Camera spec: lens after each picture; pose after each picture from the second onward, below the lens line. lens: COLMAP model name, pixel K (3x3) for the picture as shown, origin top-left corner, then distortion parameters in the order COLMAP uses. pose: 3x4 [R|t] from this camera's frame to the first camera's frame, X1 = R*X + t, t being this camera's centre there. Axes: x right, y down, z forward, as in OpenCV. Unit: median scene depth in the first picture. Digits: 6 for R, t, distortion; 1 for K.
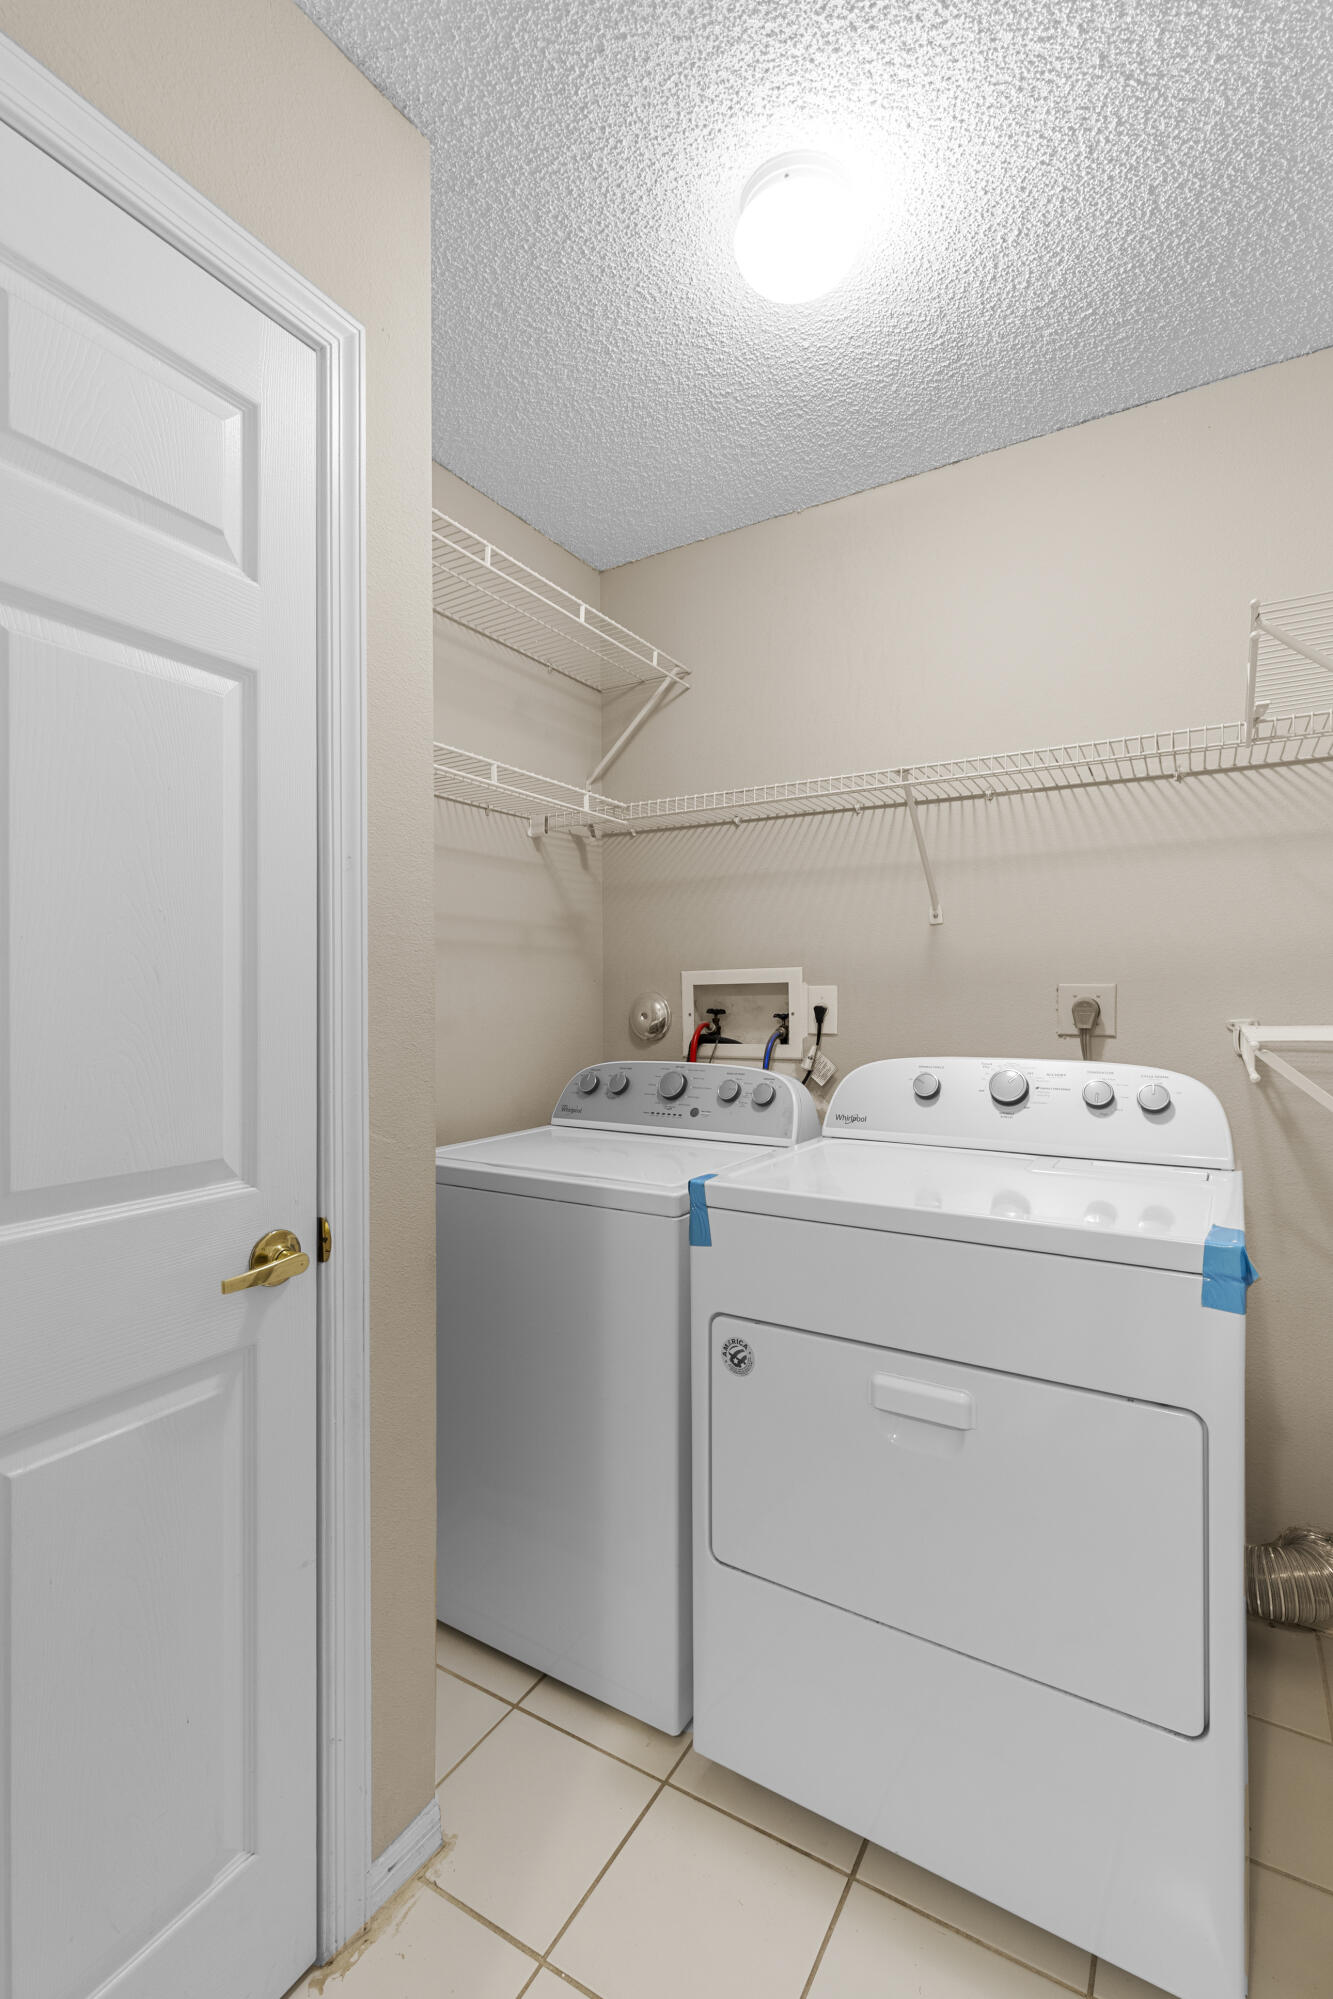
lens RADIAL K [[893.6, 0, 666.5], [0, 893.6, 999.5], [0, 0, 1]] dist [0.022099, 0.000114]
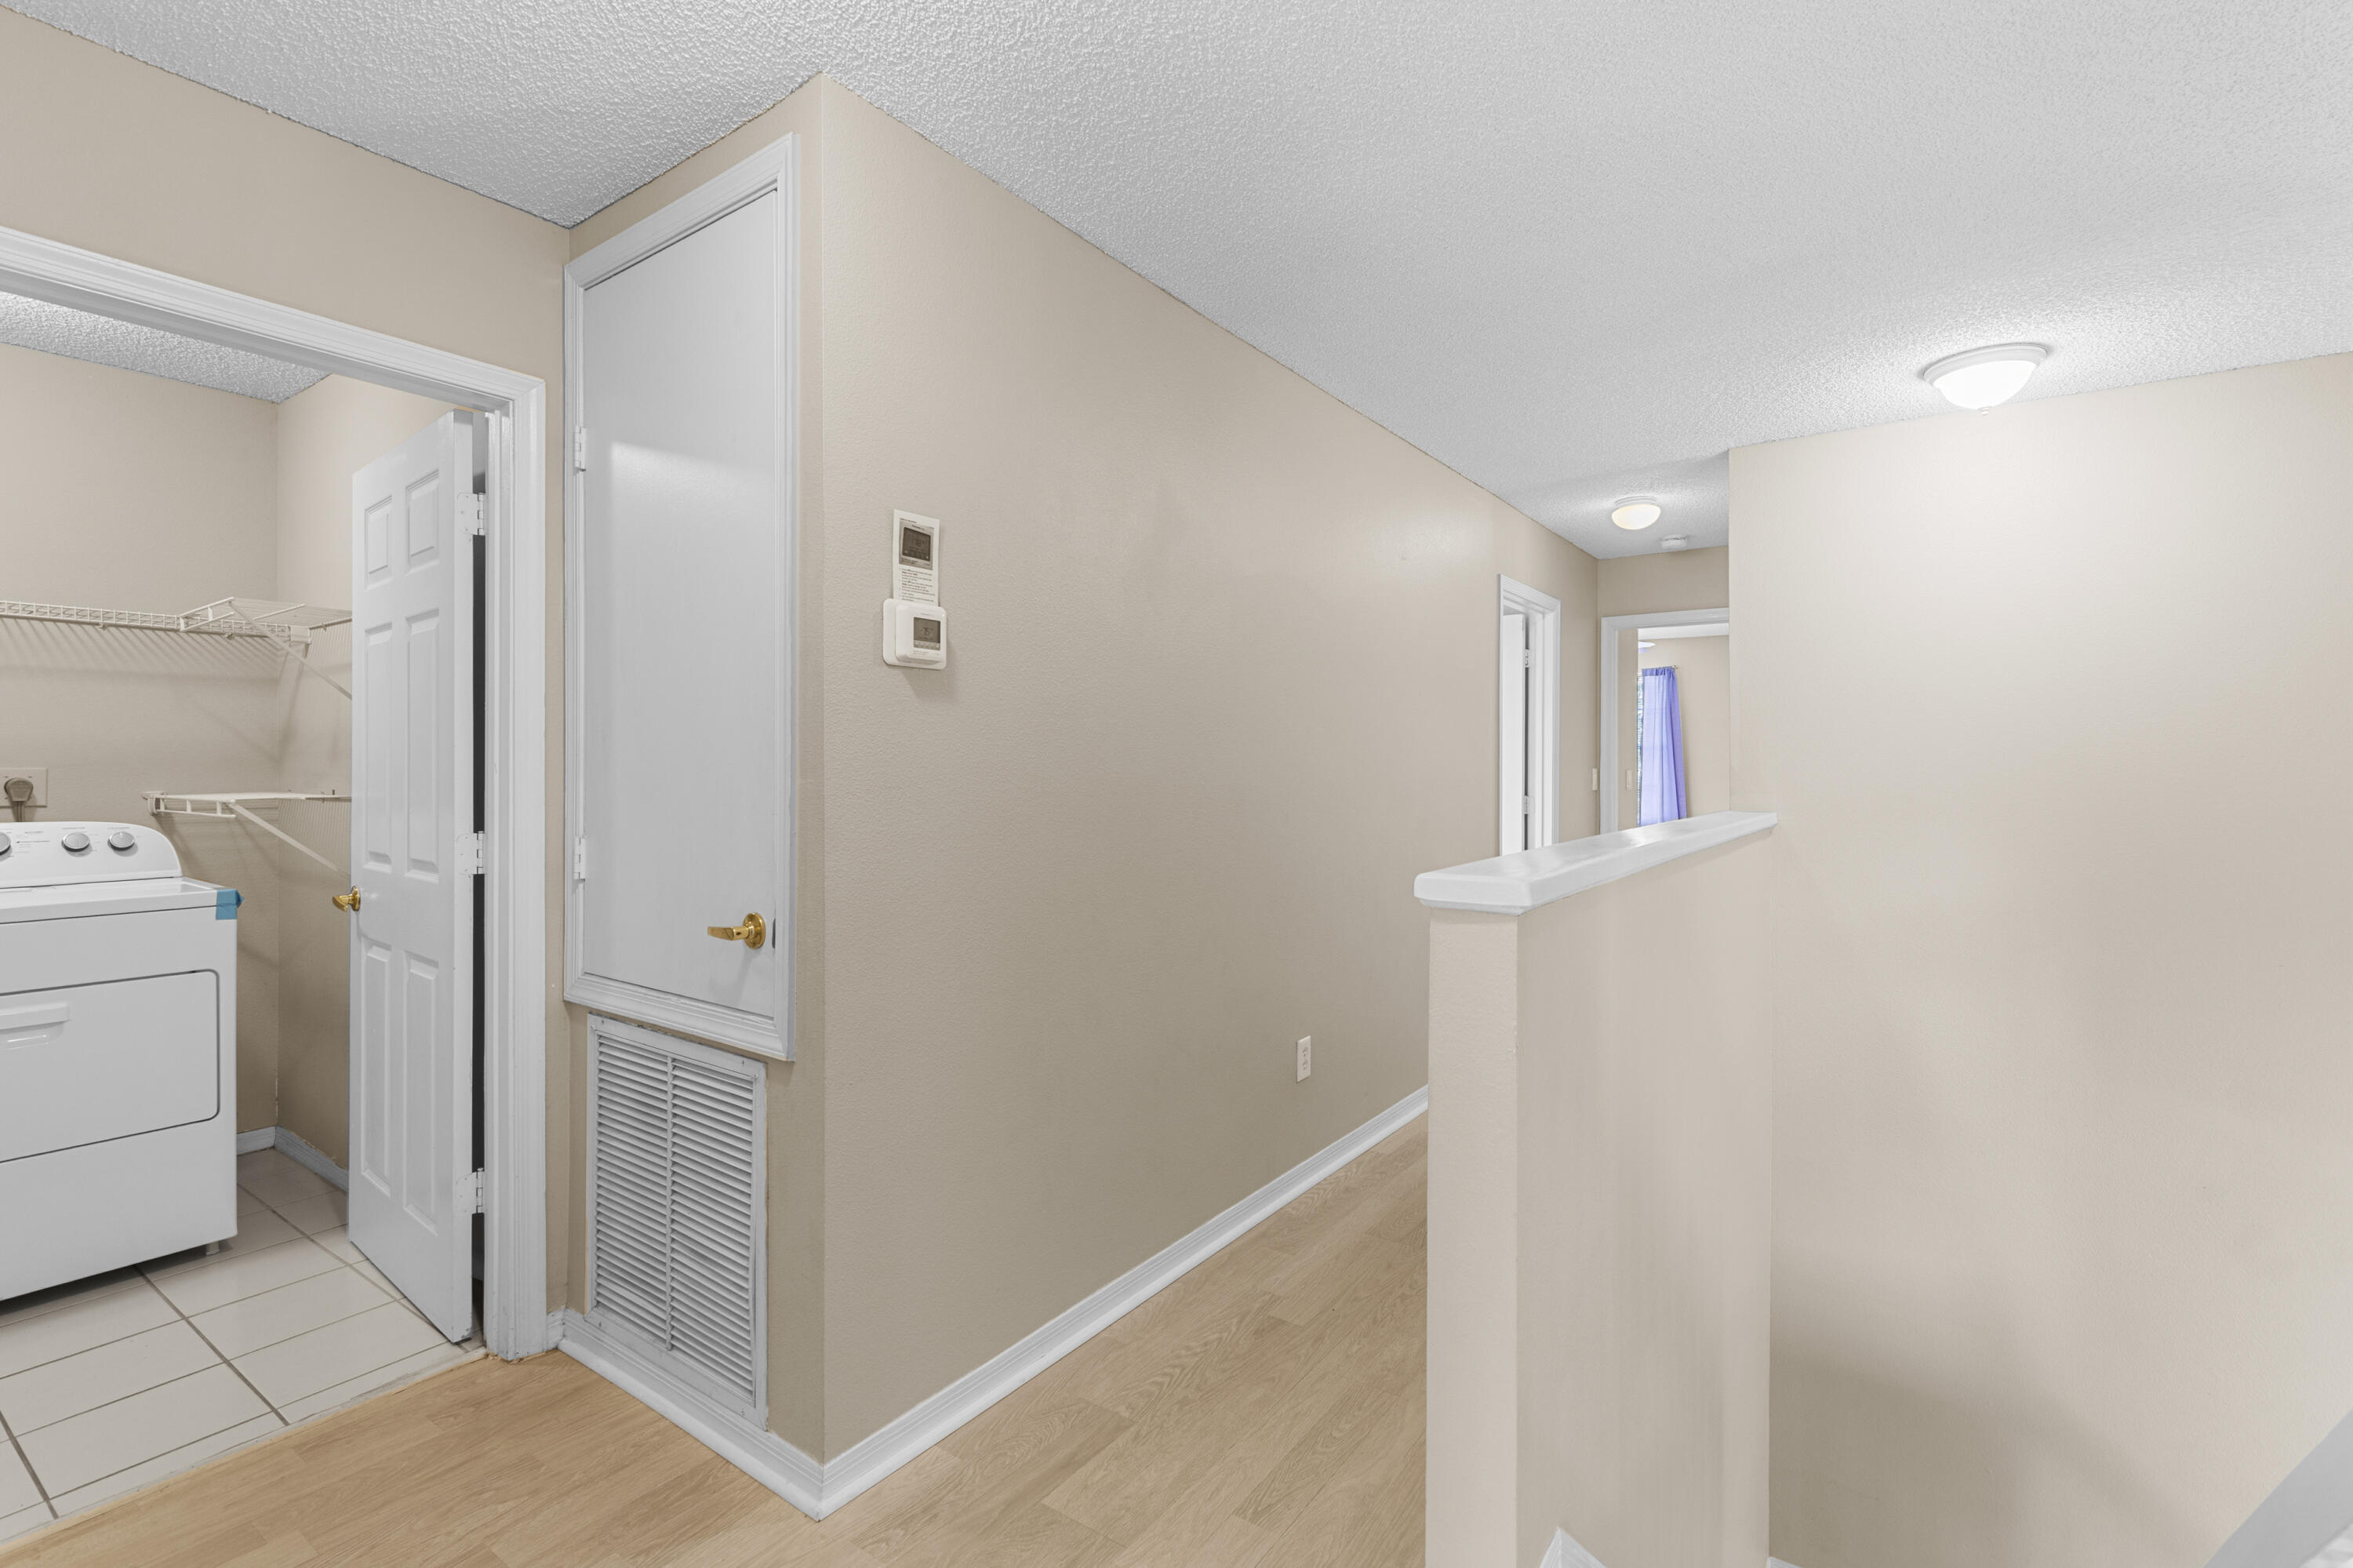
lens RADIAL K [[1051.9, 0, 1175.6], [0, 1051.9, 771.5], [0, 0, 1]] dist [0.022099, 0.000114]
pose [[0.081451, -0.006590, 0.996656, -1.060041], [0.006254, 0.999962, 0.006100, -0.011408], [-0.996658, 0.005736, 0.081489, -0.899891]]
